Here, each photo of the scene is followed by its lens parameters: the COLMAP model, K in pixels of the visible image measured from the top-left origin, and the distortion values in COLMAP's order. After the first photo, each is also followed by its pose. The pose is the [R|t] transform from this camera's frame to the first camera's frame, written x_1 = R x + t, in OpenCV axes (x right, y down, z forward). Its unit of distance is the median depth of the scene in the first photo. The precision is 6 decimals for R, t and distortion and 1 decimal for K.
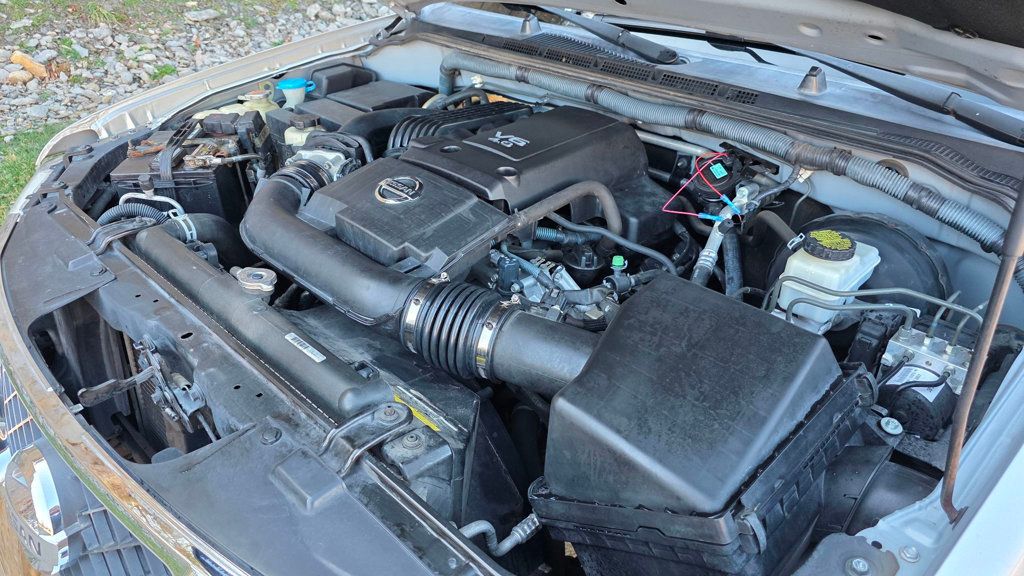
lens RADIAL K [[689.3, 0, 513.3], [0, 689.3, 288.6], [0, 0, 1]] dist [0.035136, -0.024796]
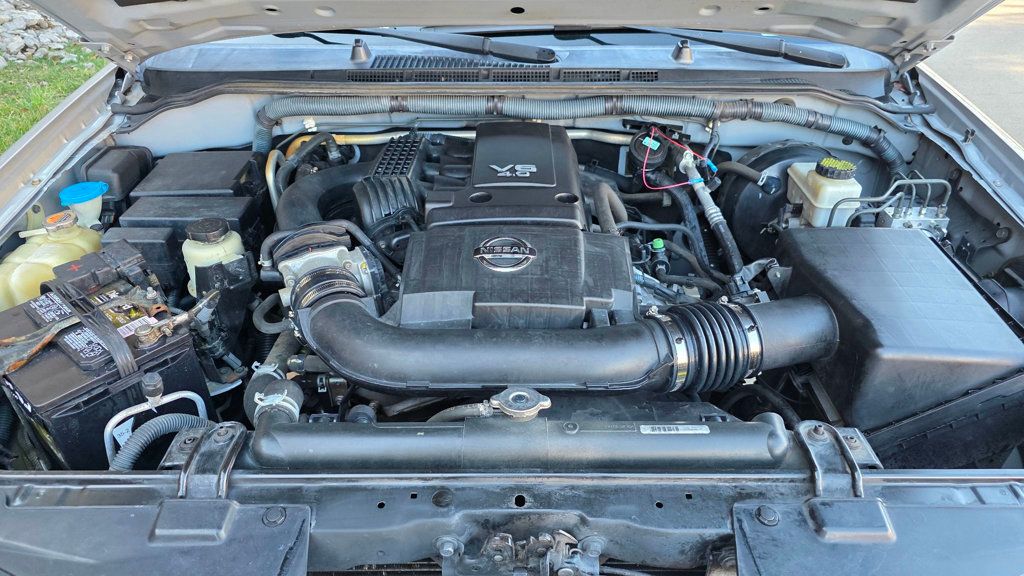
lens RADIAL K [[689.3, 0, 514.0], [0, 689.3, 286.9], [0, 0, 1]] dist [0.035136, -0.024796]
pose [[0.725290, -0.383564, 0.571693, -0.612808], [0.366040, 0.918162, 0.151635, -0.209203], [-0.583068, 0.099283, 0.806334, 0.236243]]
